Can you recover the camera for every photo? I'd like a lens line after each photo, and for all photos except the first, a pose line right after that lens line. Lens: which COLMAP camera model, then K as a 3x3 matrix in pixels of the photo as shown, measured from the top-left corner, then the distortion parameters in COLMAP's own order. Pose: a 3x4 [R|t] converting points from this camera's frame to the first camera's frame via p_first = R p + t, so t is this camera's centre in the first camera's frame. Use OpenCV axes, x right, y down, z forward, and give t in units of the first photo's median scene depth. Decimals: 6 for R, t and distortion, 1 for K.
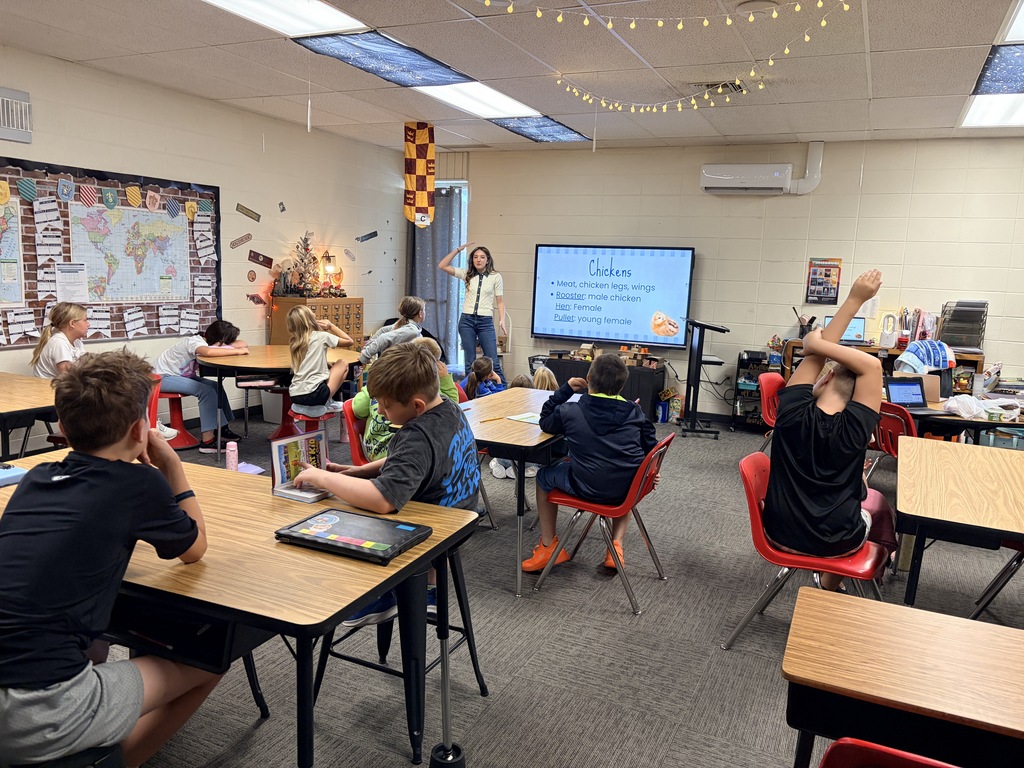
lens RADIAL K [[776.0, 0, 512.0], [0, 776.0, 384.0], [0, 0, 1]] dist [0.063241, -0.067906]
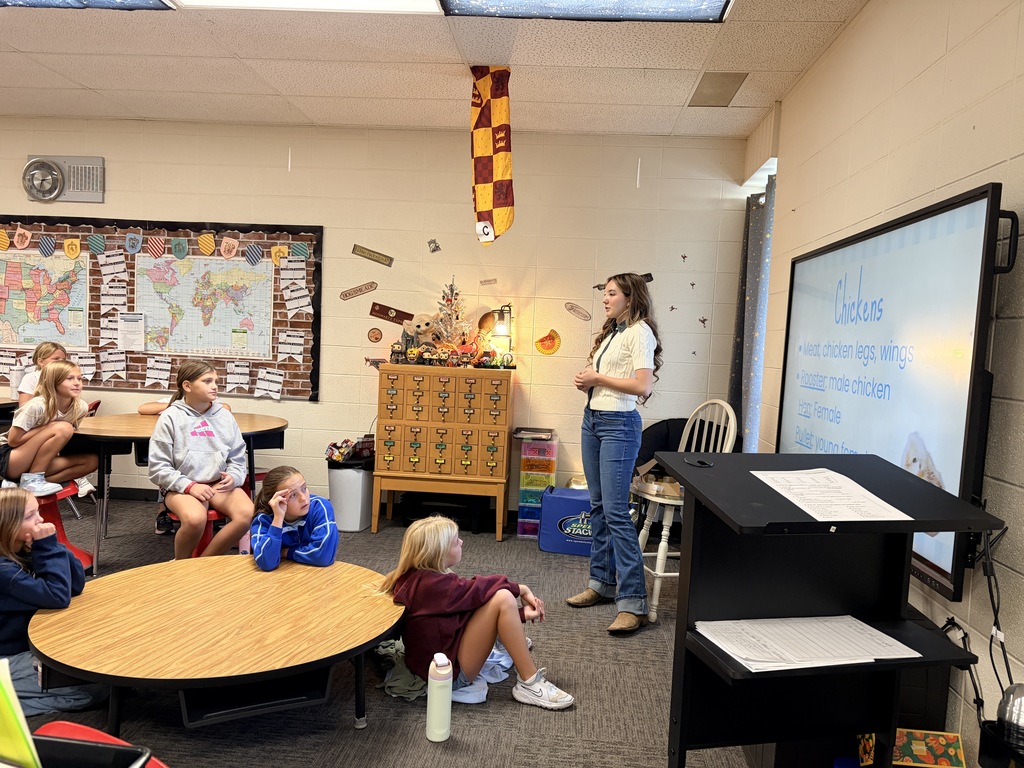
lens RADIAL K [[776.0, 0, 512.0], [0, 776.0, 384.0], [0, 0, 1]] dist [0.063241, -0.067906]
pose [[0.353025, 0.031279, -0.935091, 0.550165], [-0.171713, 0.984631, -0.031891, -0.109077], [0.919722, 0.171826, 0.352970, 1.060013]]
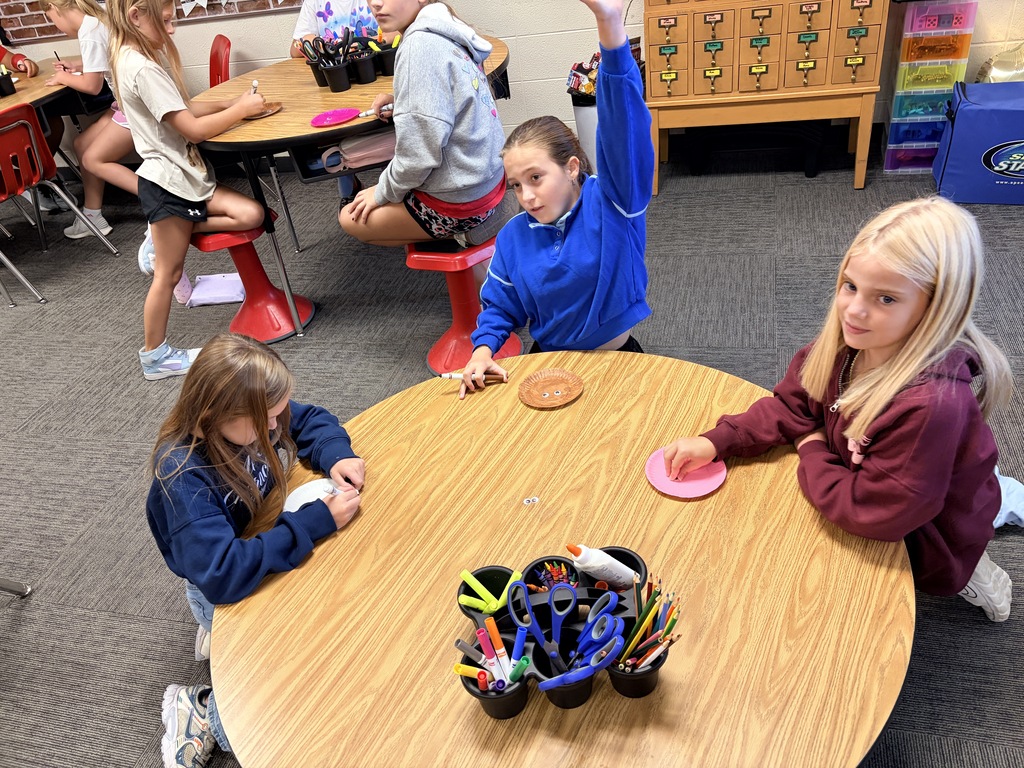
lens RADIAL K [[776.0, 0, 512.0], [0, 776.0, 384.0], [0, 0, 1]] dist [0.063241, -0.067906]
pose [[0.169707, 0.515280, -0.840051, 0.218087], [-0.000338, 0.852446, 0.522815, -0.132337], [0.985495, -0.088441, 0.144840, 1.053200]]
